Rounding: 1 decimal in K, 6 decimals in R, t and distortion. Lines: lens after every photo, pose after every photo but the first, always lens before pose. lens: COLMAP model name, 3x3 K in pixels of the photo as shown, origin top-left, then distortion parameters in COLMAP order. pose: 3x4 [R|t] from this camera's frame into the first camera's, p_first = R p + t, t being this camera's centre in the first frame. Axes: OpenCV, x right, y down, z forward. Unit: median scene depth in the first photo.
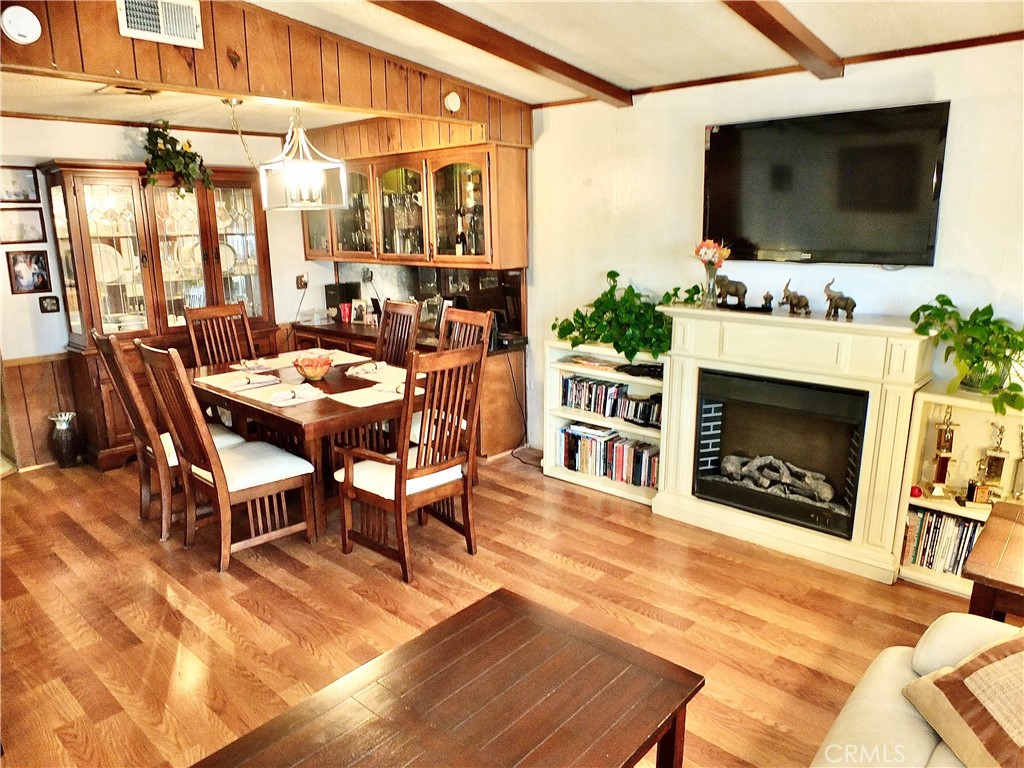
lens RADIAL K [[691.9, 0, 512.0], [0, 691.9, 384.0], [0, 0, 1]] dist [-0.002699, -0.001609]
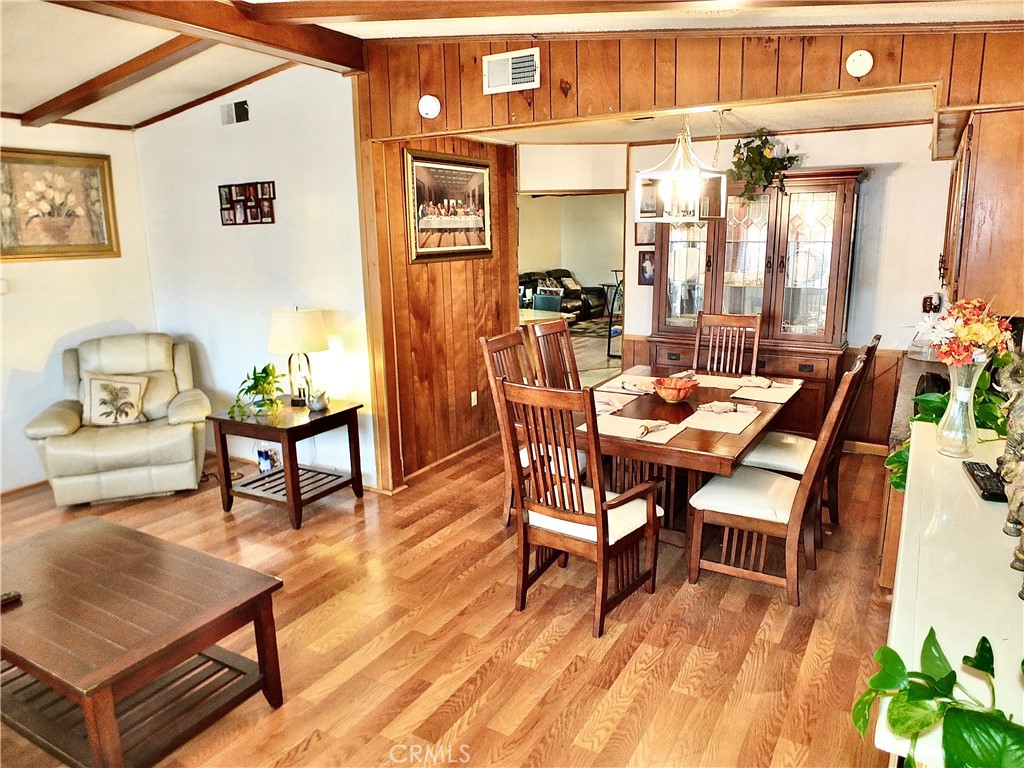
lens RADIAL K [[703.3, 0, 512.0], [0, 703.3, 384.0], [0, 0, 1]] dist [-0.035624, 0.000917]
pose [[0.205032, 0.222501, -0.953129, 0.647179], [-0.212008, 0.960794, 0.178684, -0.173350], [0.955518, 0.165435, 0.244166, 0.630175]]
